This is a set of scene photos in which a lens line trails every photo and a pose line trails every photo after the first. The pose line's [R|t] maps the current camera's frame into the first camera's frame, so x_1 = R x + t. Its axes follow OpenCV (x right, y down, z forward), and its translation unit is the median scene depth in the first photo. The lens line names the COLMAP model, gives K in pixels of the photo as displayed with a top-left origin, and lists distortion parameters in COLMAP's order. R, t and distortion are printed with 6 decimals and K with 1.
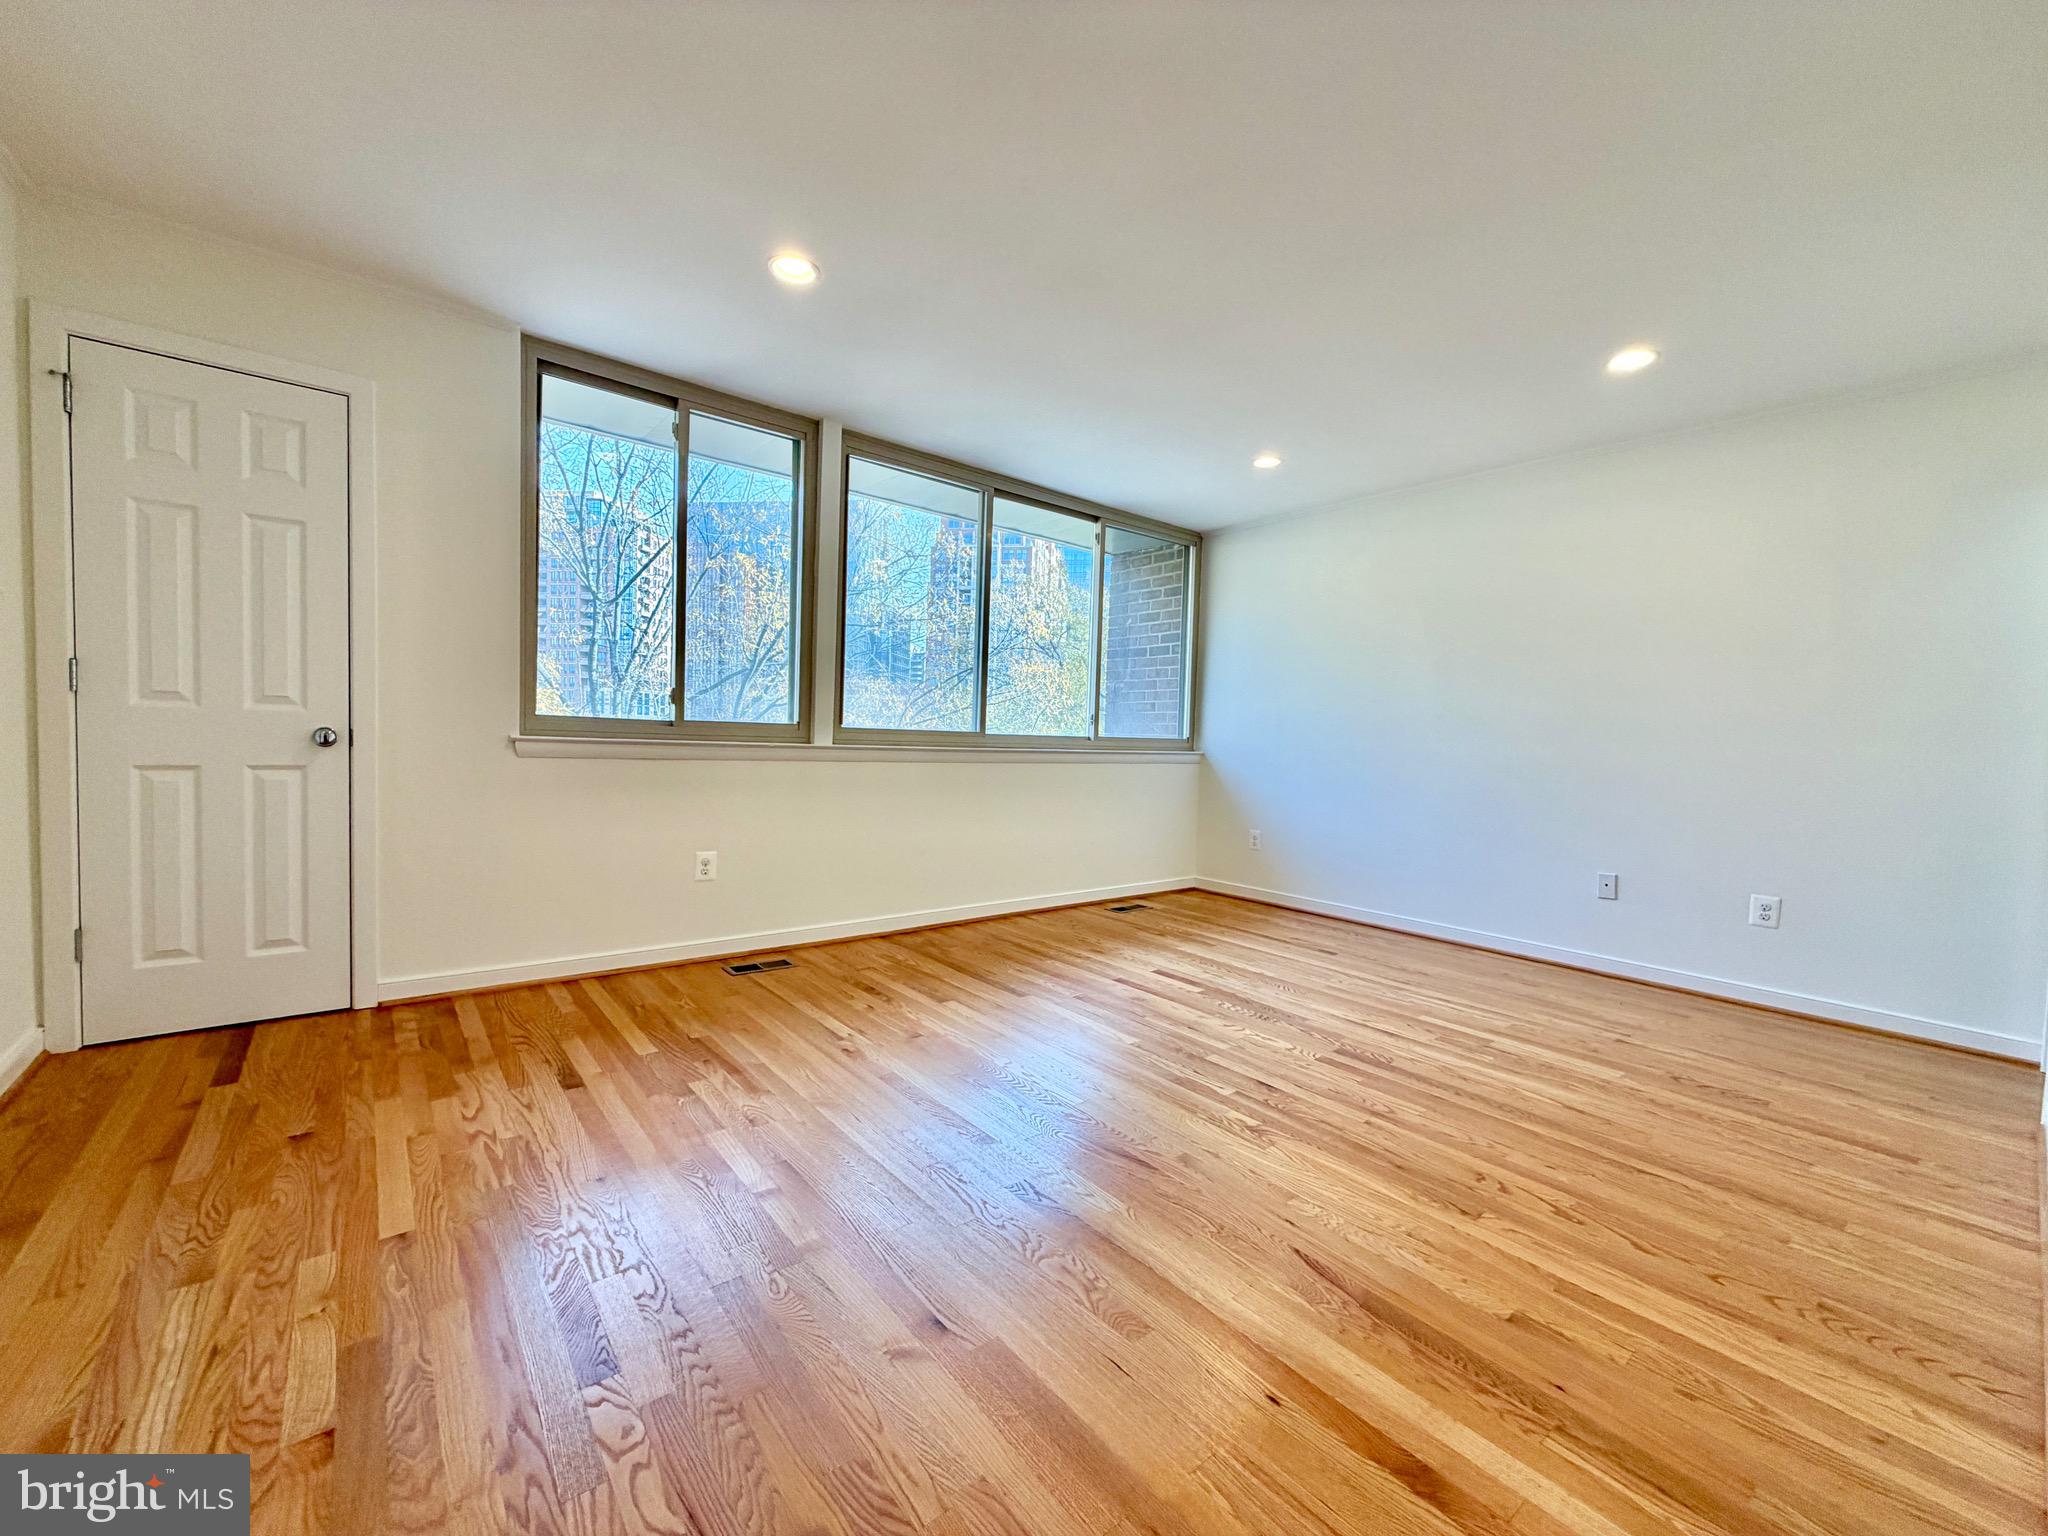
lens RADIAL K [[814.6, 0, 1014.3], [0, 814.6, 772.9], [0, 0, 1]] dist [0.001306, -0.000128]
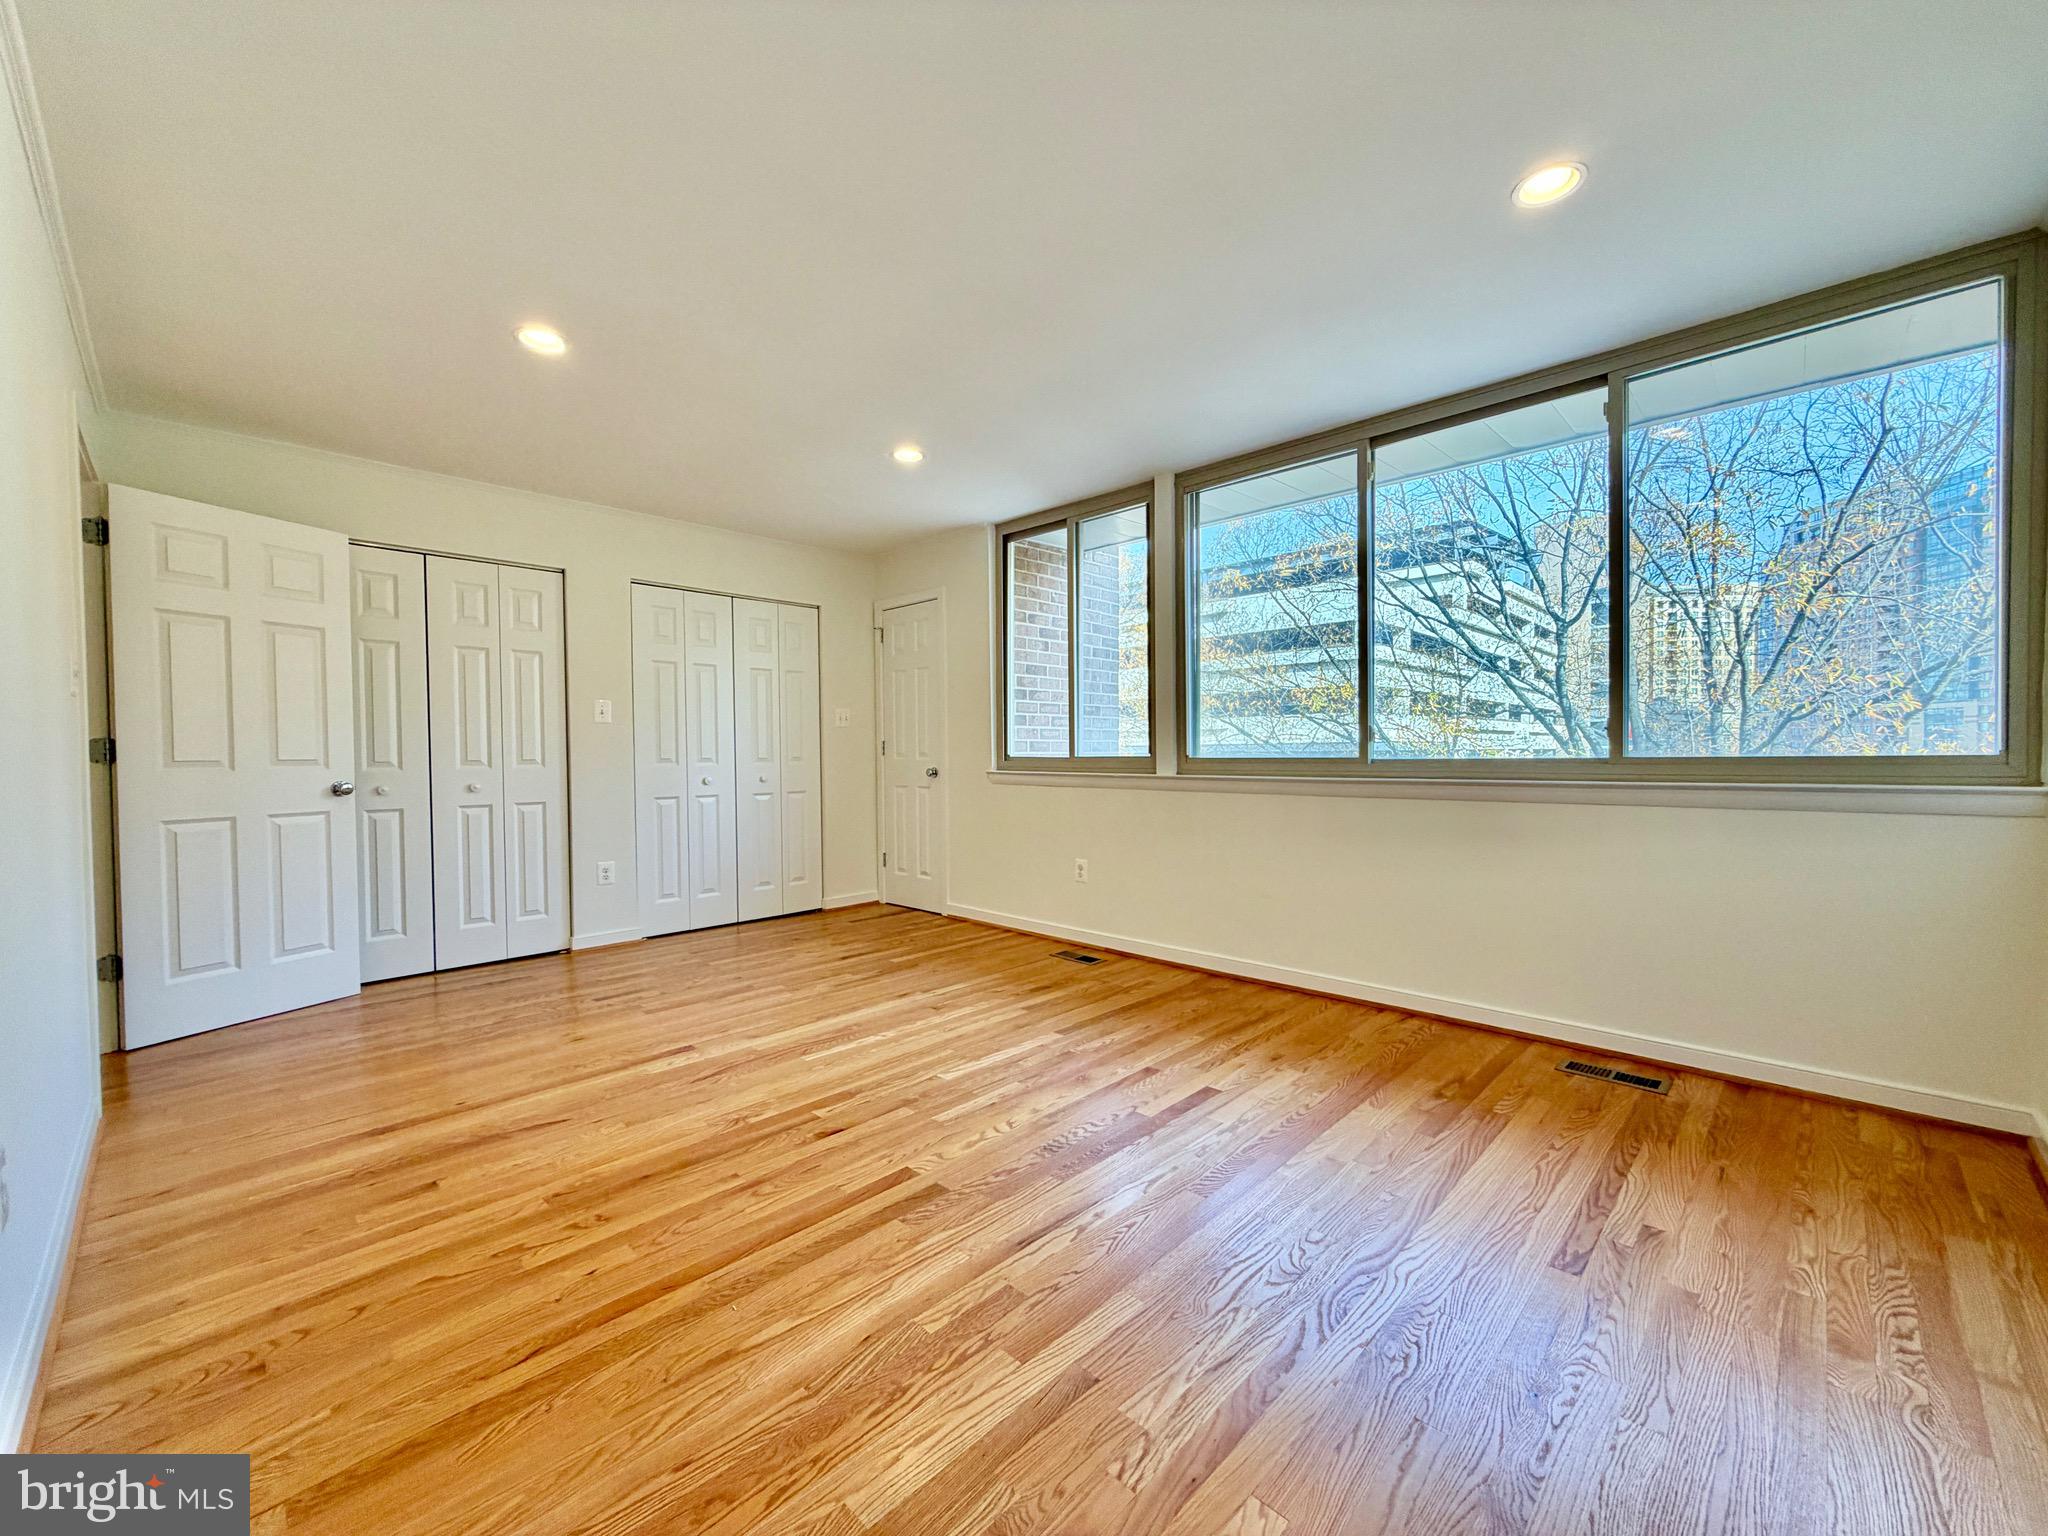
lens RADIAL K [[817.3, 0, 1017.1], [0, 817.3, 769.7], [0, 0, 1]] dist [-0.001550, 0.000555]
pose [[0.110649, -0.013367, -0.993770, 1.039048], [-0.033278, 0.999299, -0.017147, -0.020210], [0.993302, 0.034968, 0.110126, 0.890211]]
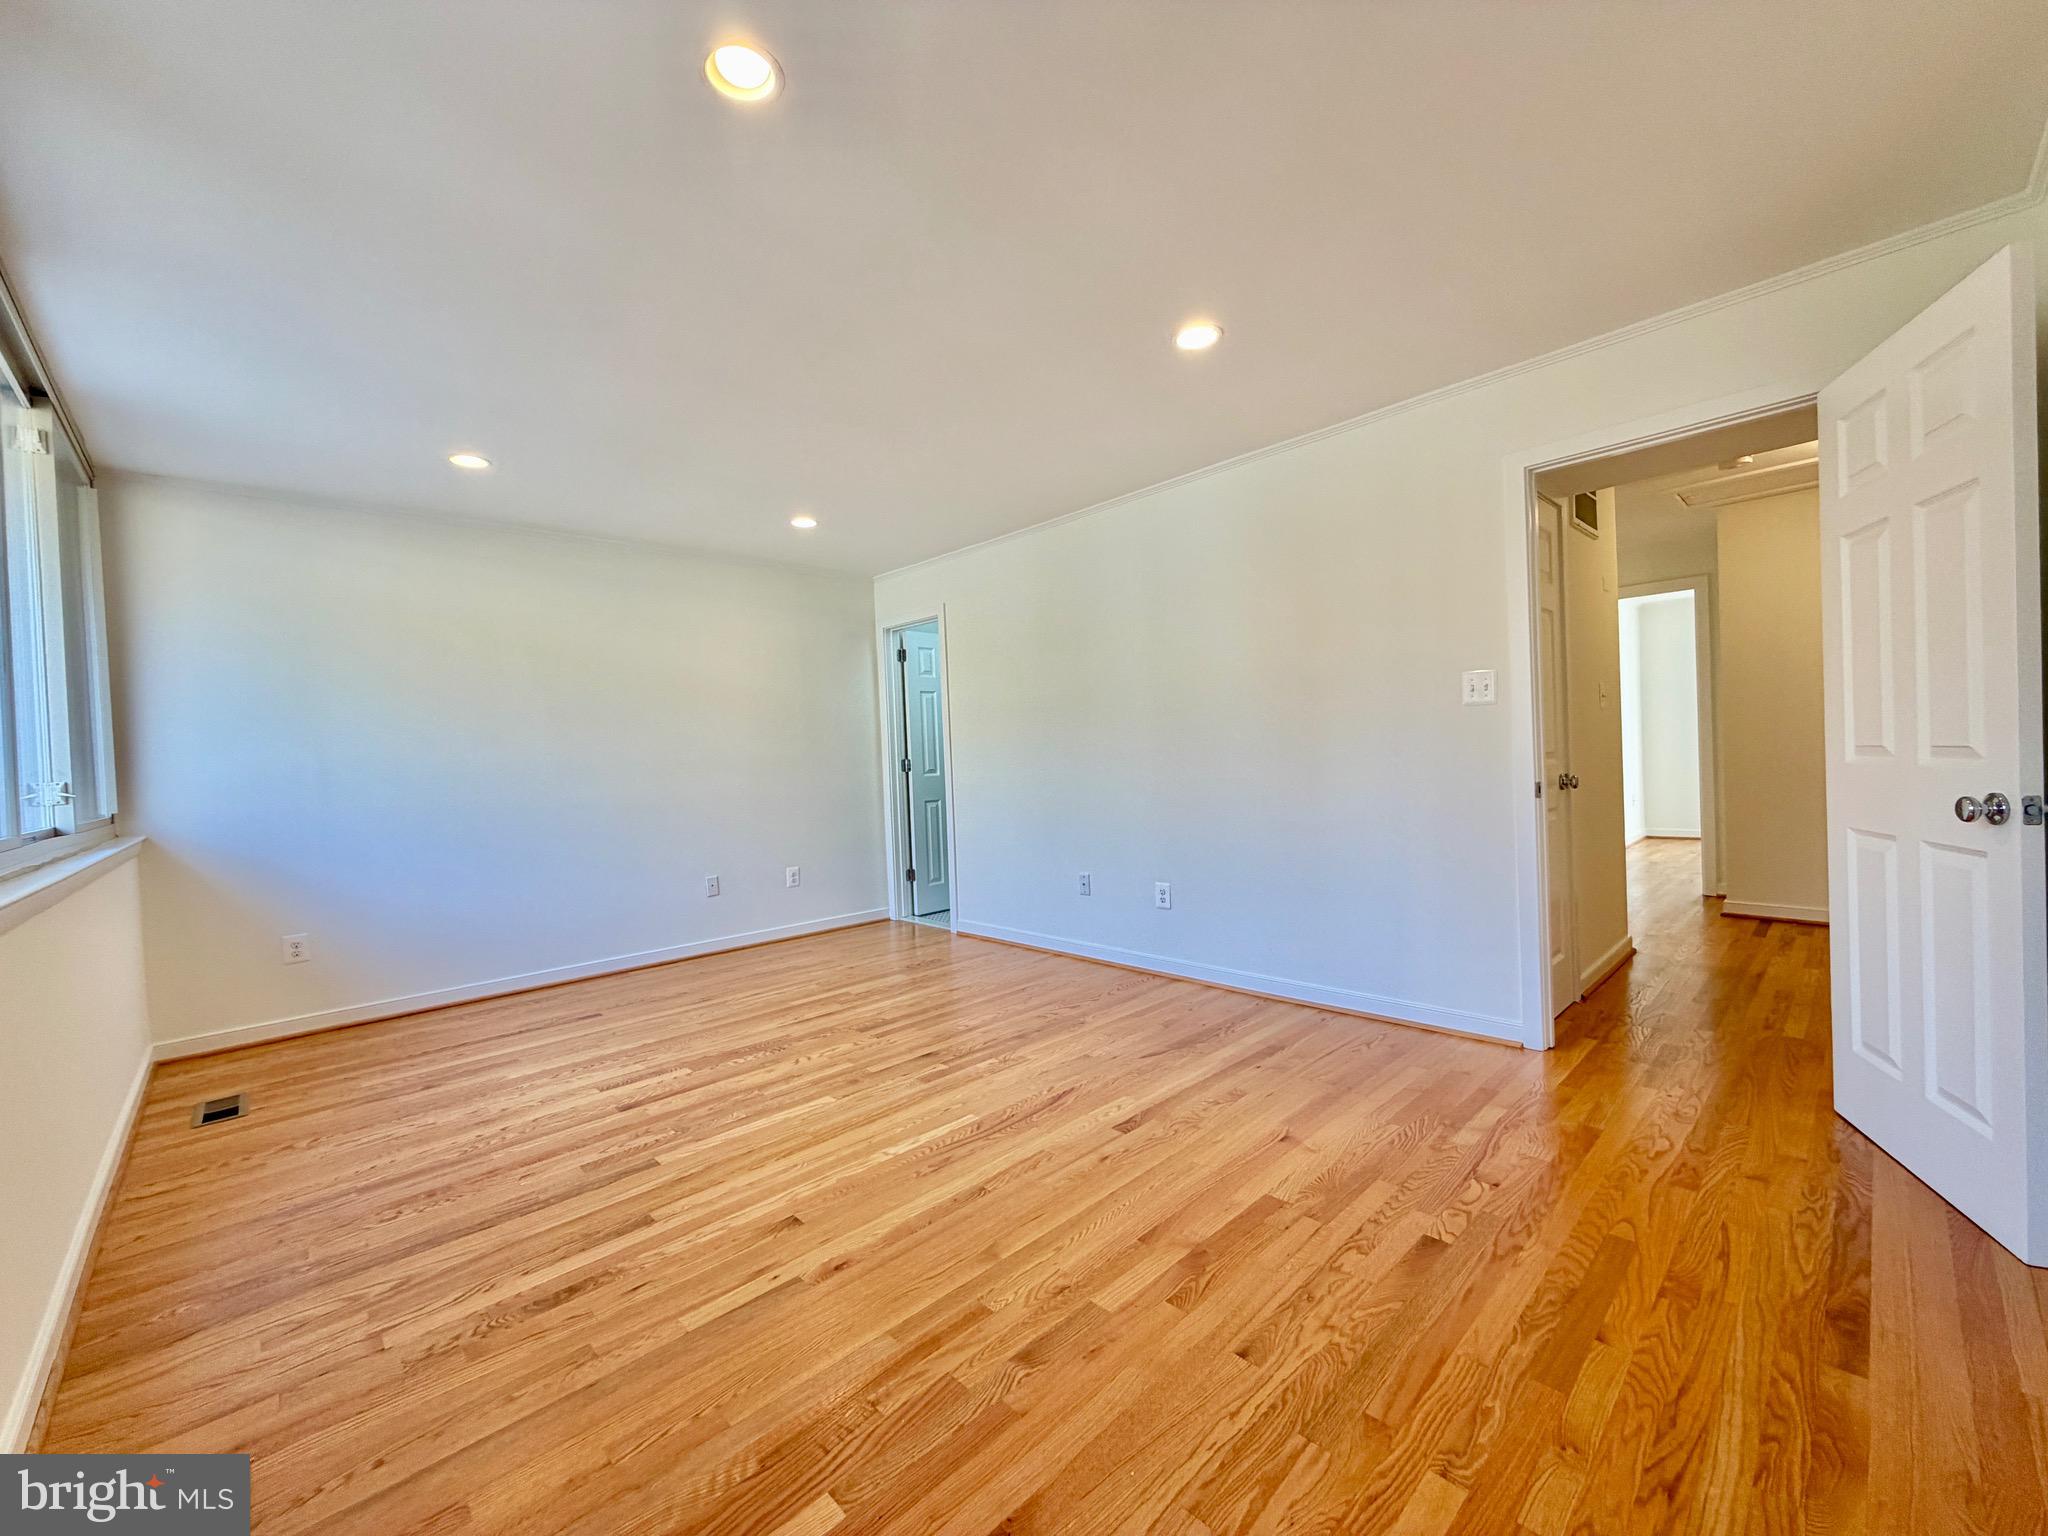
lens RADIAL K [[817.3, 0, 1017.1], [0, 817.3, 769.7], [0, 0, 1]] dist [-0.001550, 0.000555]
pose [[-0.083272, -0.044363, 0.995539, -0.781996], [0.084489, 0.995097, 0.051410, -0.093988], [-0.992939, 0.088393, -0.079115, 0.753072]]
